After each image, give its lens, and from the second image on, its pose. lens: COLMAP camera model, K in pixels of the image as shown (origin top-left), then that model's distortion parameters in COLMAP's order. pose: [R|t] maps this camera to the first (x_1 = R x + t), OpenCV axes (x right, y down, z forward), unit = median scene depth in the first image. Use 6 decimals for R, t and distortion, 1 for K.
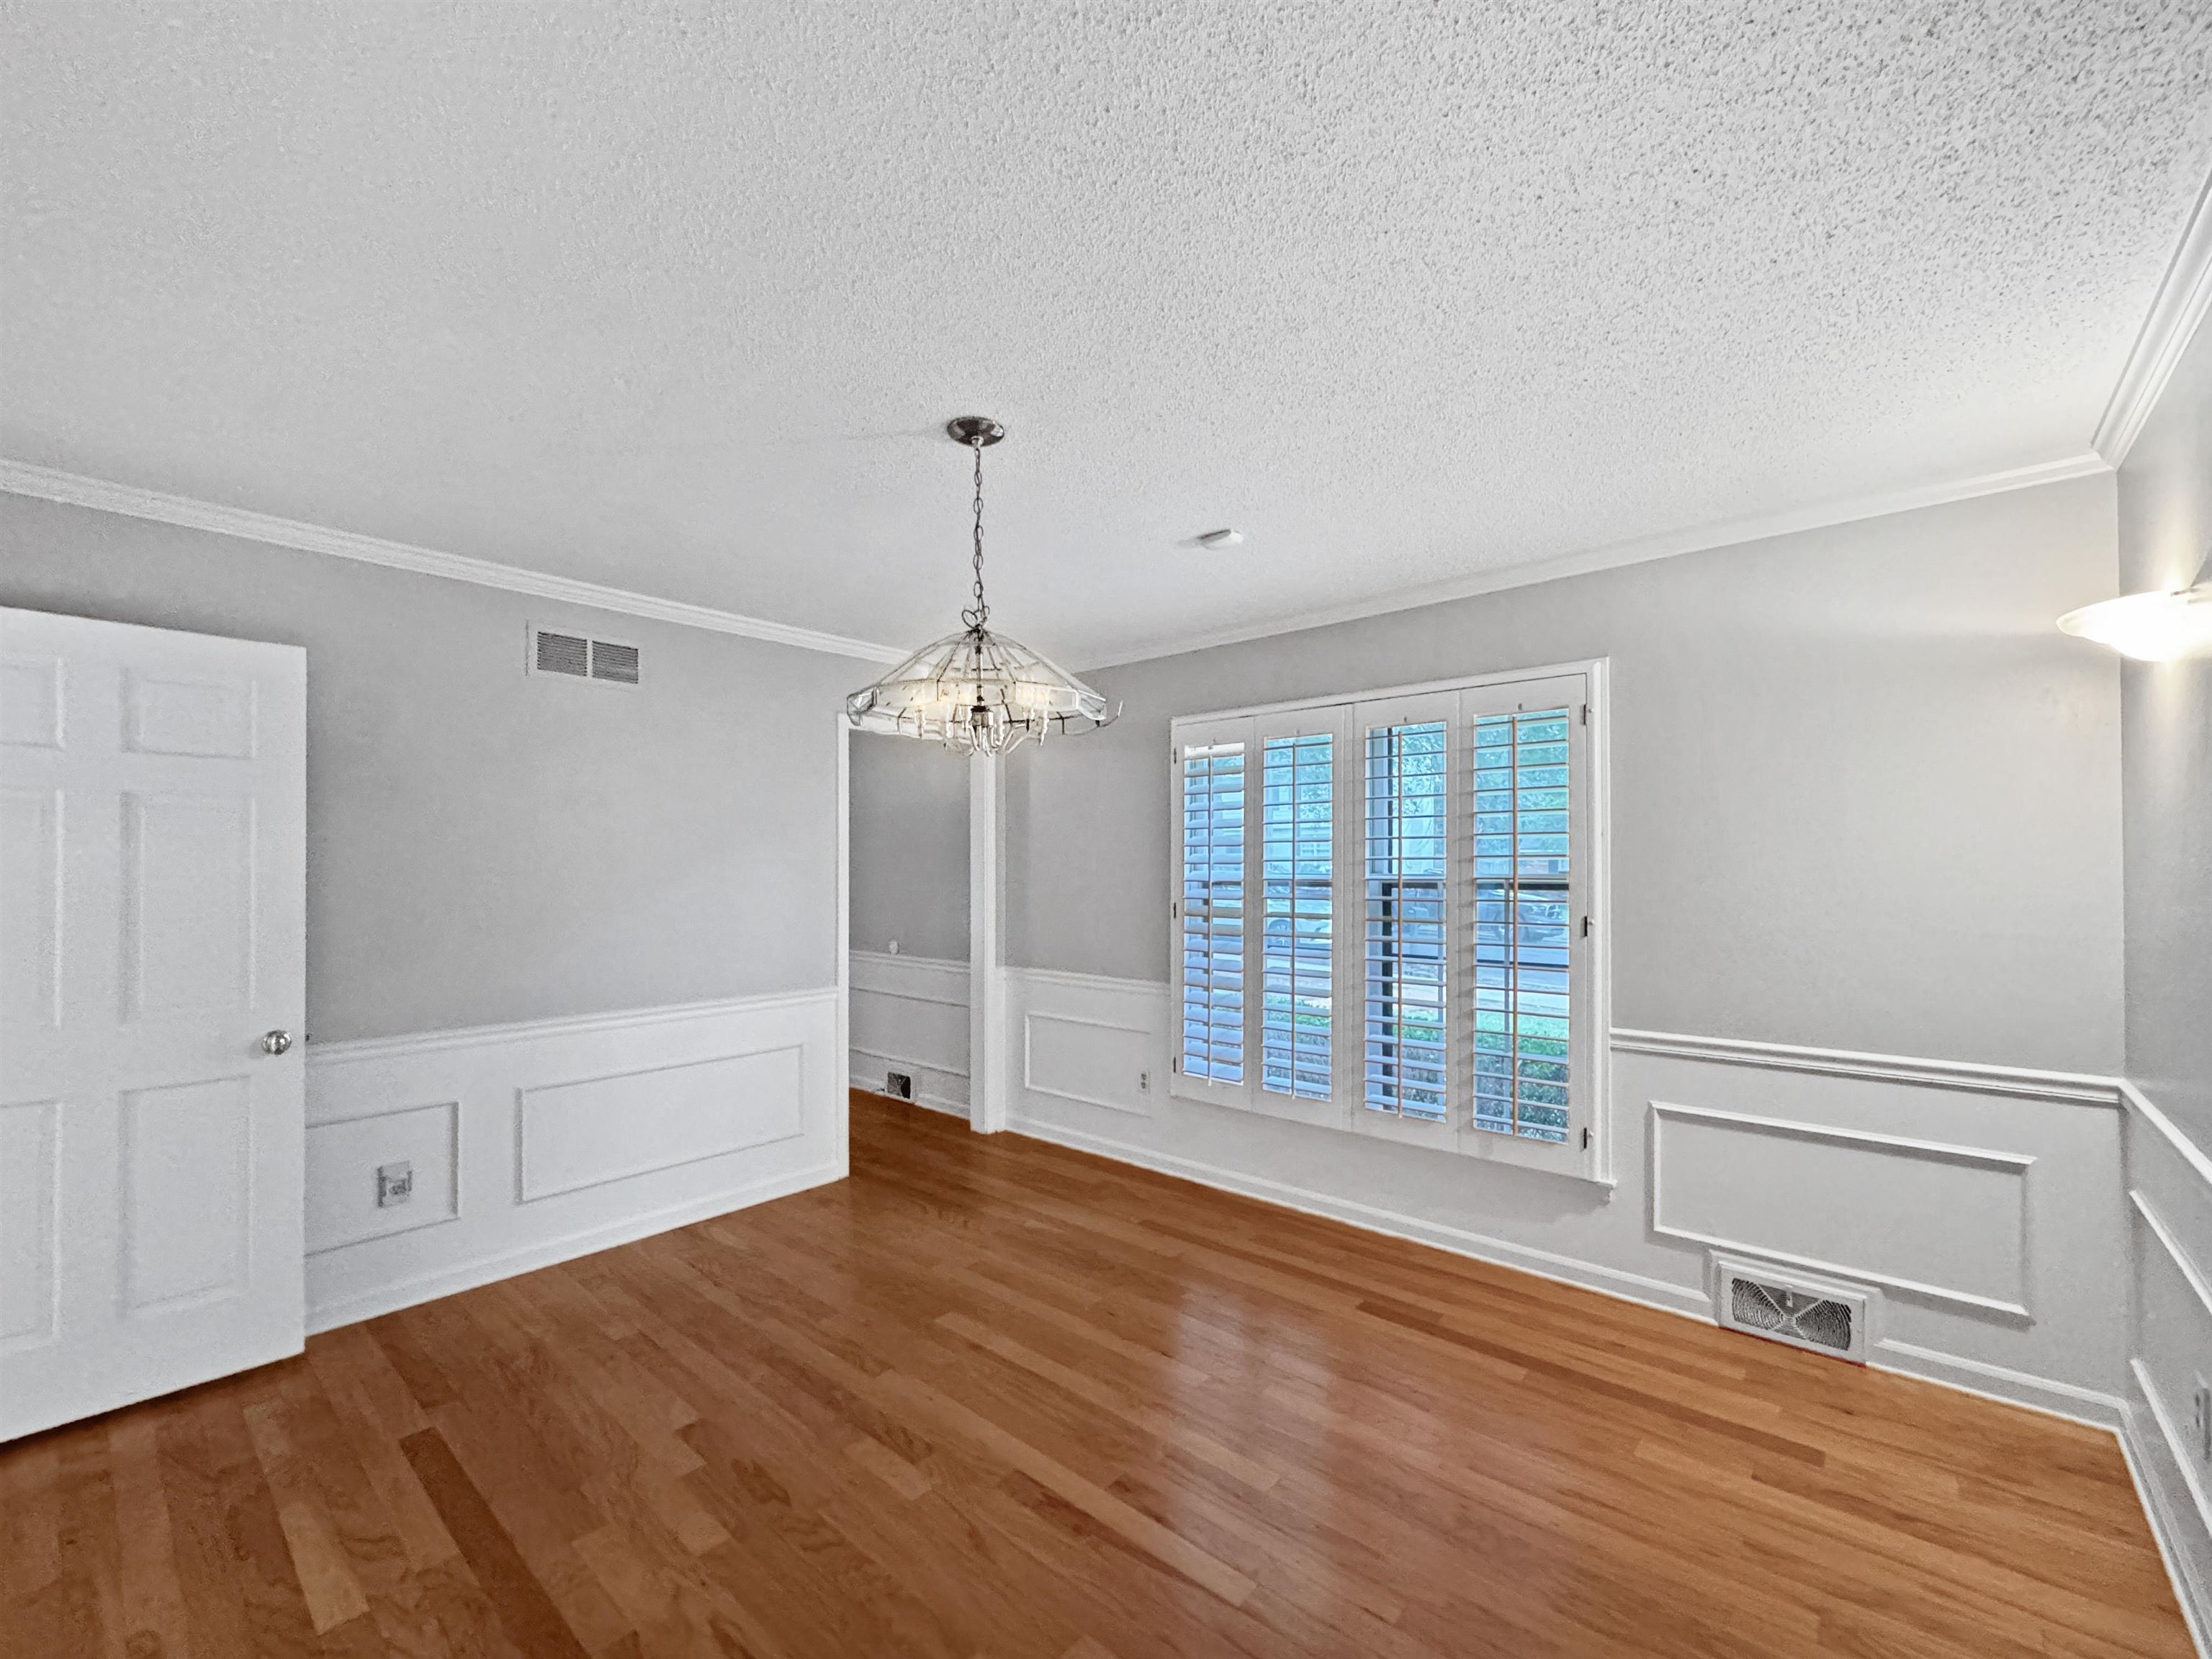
lens RADIAL K [[920.9, 0, 1107.6], [0, 920.9, 866.3], [0, 0, 1]] dist [0.000345, 0.000058]
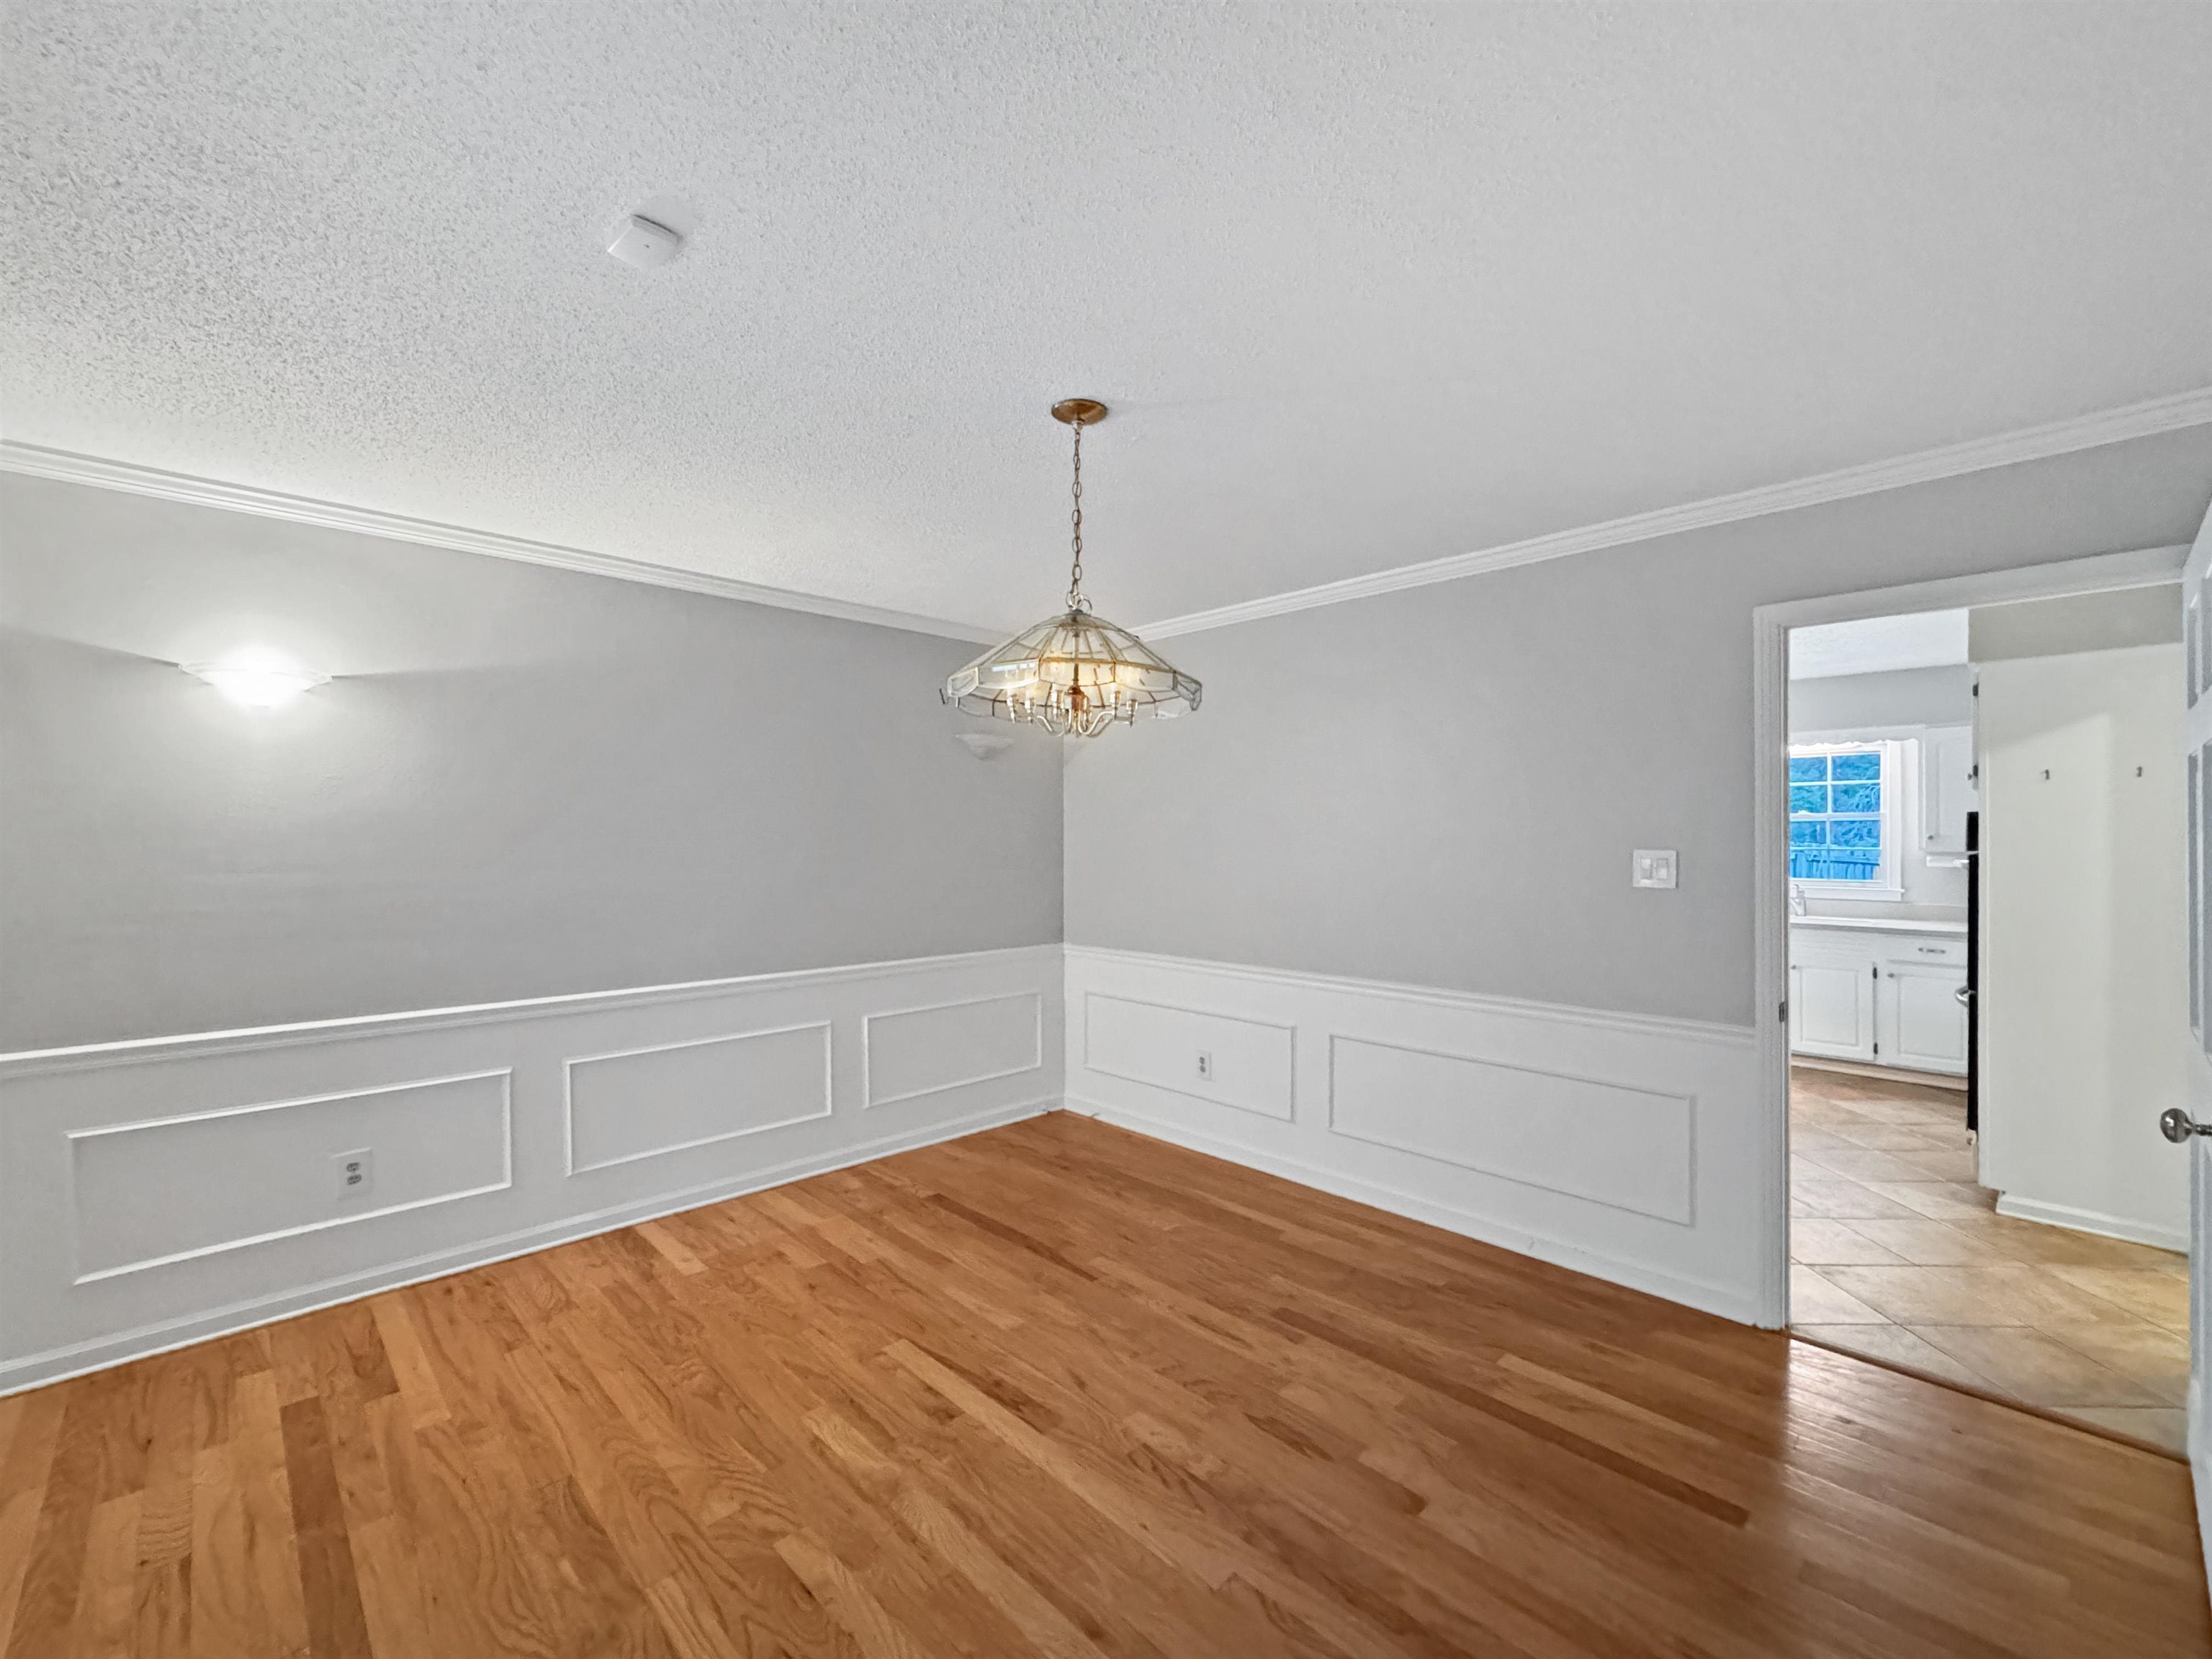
lens RADIAL K [[922.9, 0, 1110.0], [0, 922.9, 837.9], [0, 0, 1]] dist [-0.001029, -0.000278]
pose [[-0.997348, 0.001909, 0.072754, -0.202683], [0.001675, 0.999993, -0.003267, -0.007642], [-0.072760, -0.003136, -0.997345, 1.645529]]
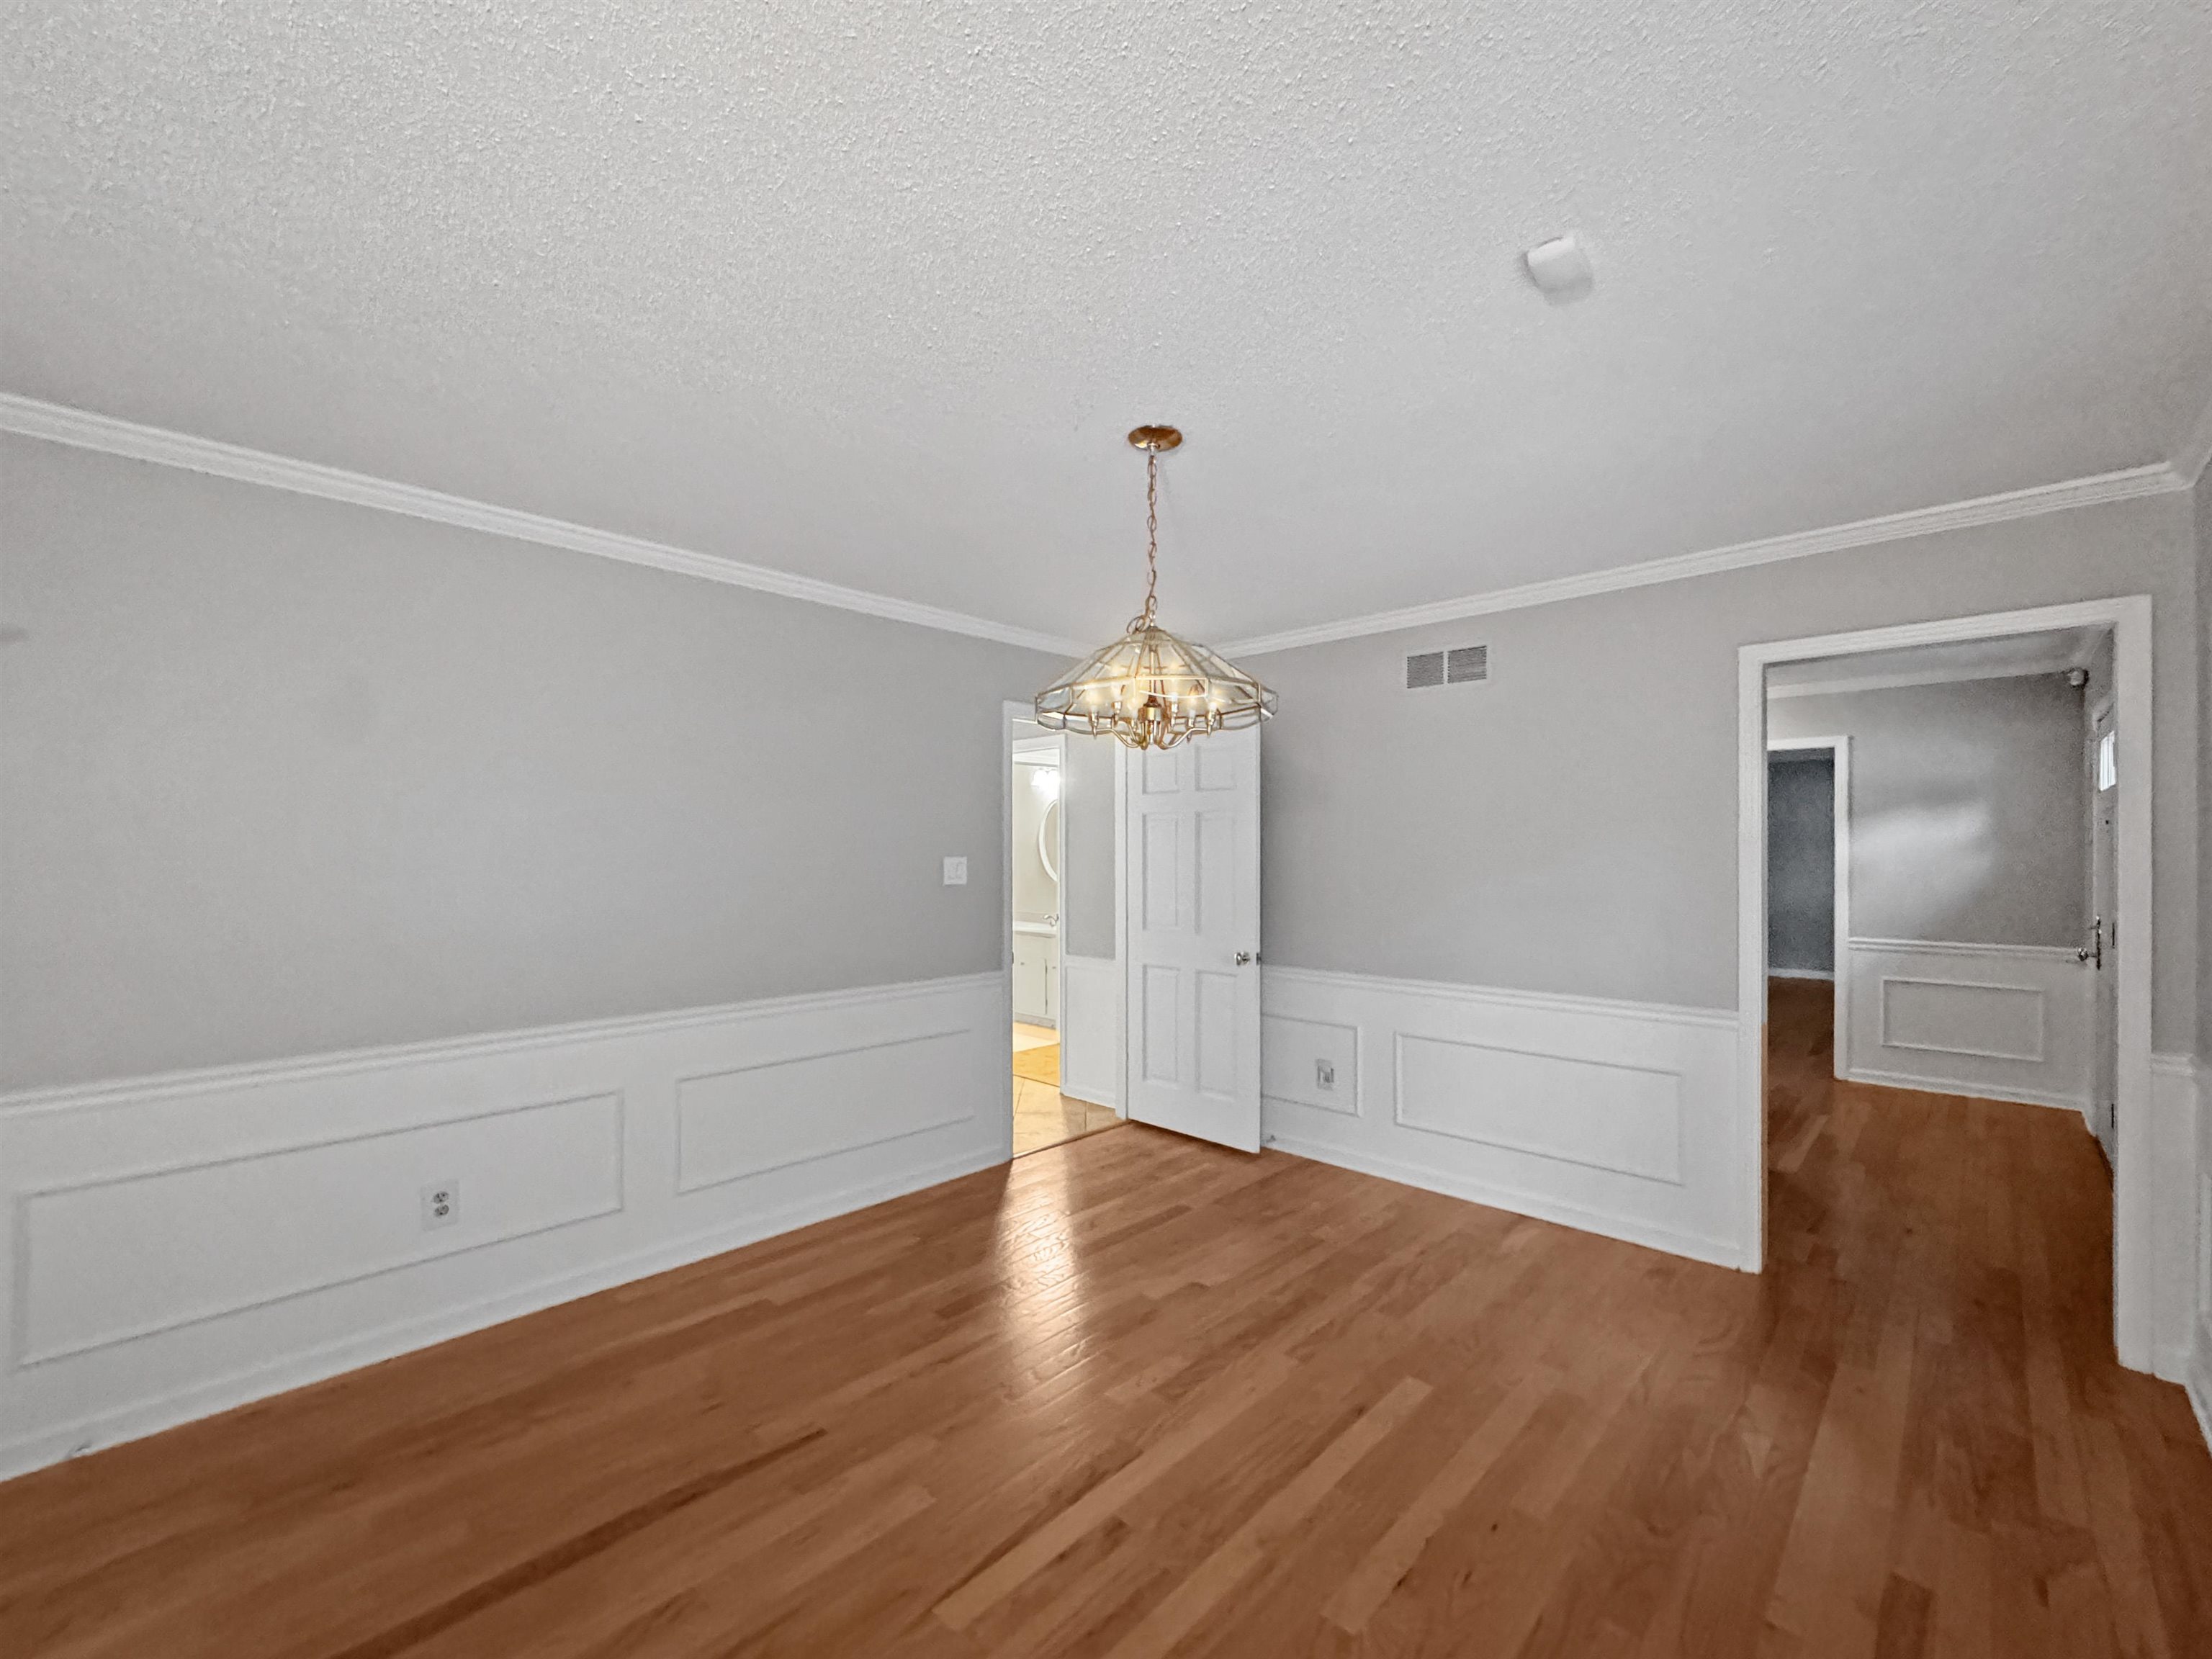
lens RADIAL K [[917.4, 0, 1124.1], [0, 917.4, 850.9], [0, 0, 1]] dist [-0.001306, -0.000232]
pose [[-0.032327, 0.004411, -0.999468, 0.736719], [0.004137, 0.999982, 0.004279, -0.009592], [0.999469, -0.003997, -0.032345, 0.822854]]
